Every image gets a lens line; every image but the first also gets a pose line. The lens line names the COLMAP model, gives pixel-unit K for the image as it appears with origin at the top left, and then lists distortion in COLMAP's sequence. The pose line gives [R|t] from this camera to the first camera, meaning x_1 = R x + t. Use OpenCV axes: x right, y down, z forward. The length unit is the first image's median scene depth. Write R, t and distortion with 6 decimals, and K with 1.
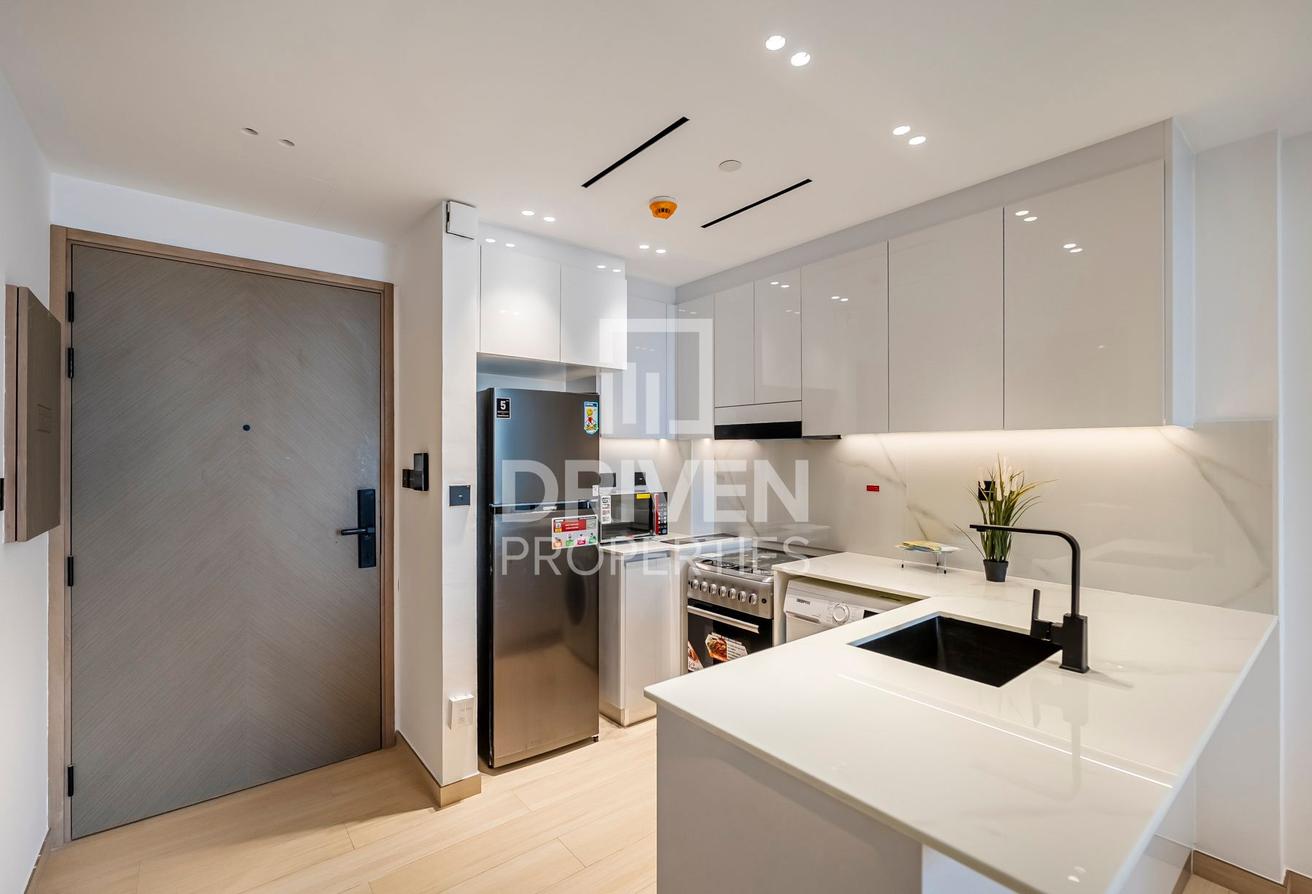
lens RADIAL K [[574.9, 0, 654.5], [0, 574.9, 463.7], [0, 0, 1]] dist [0.000963, 0.000091]
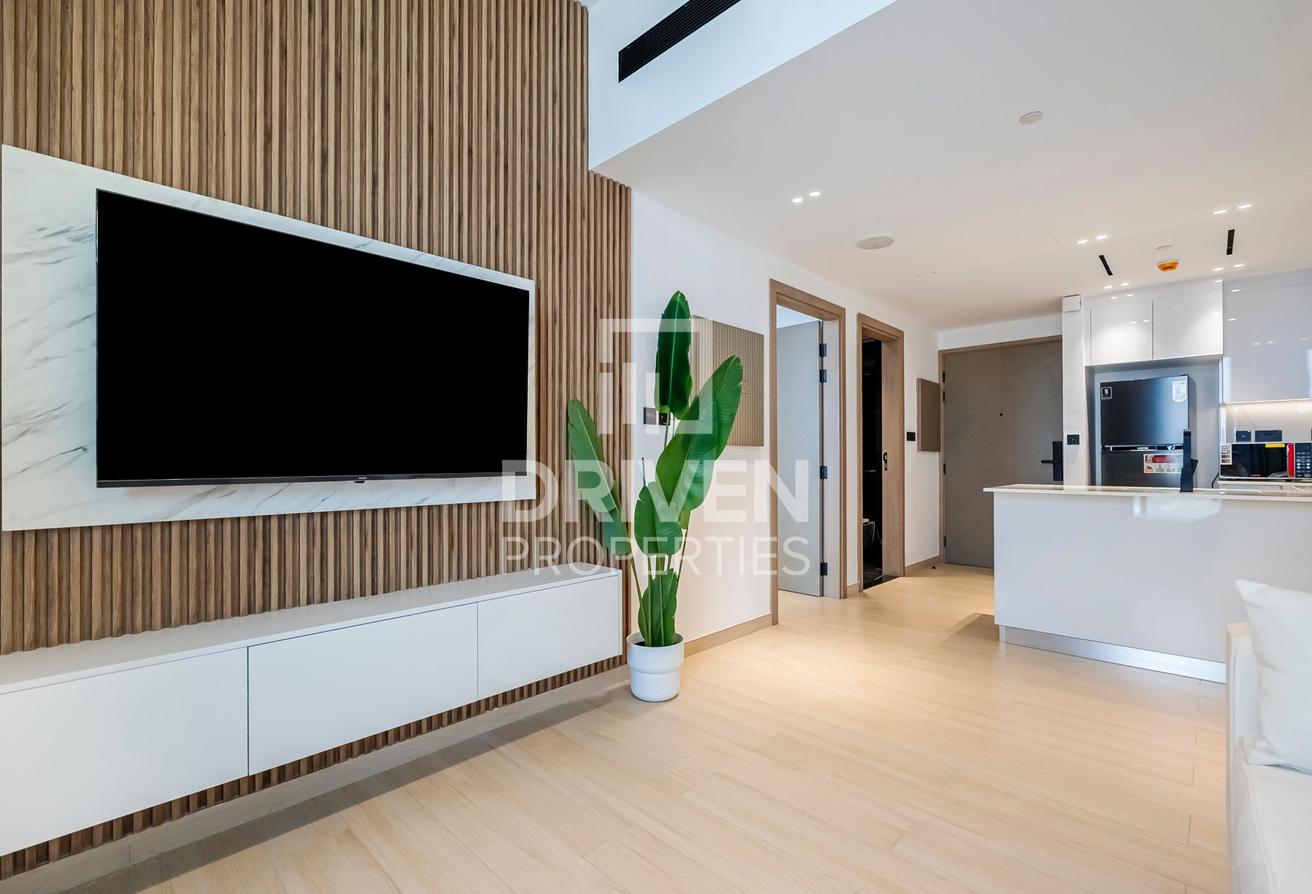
lens RADIAL K [[588.0, 0, 656.0], [0, 588.0, 447.0], [0, 0, 1]] dist [-0.000611, -0.000039]
pose [[0.127186, -0.022355, -0.991627, 1.516156], [0.001478, 0.999749, -0.022349, 0.125074], [0.991878, 0.001377, 0.127187, -0.708518]]
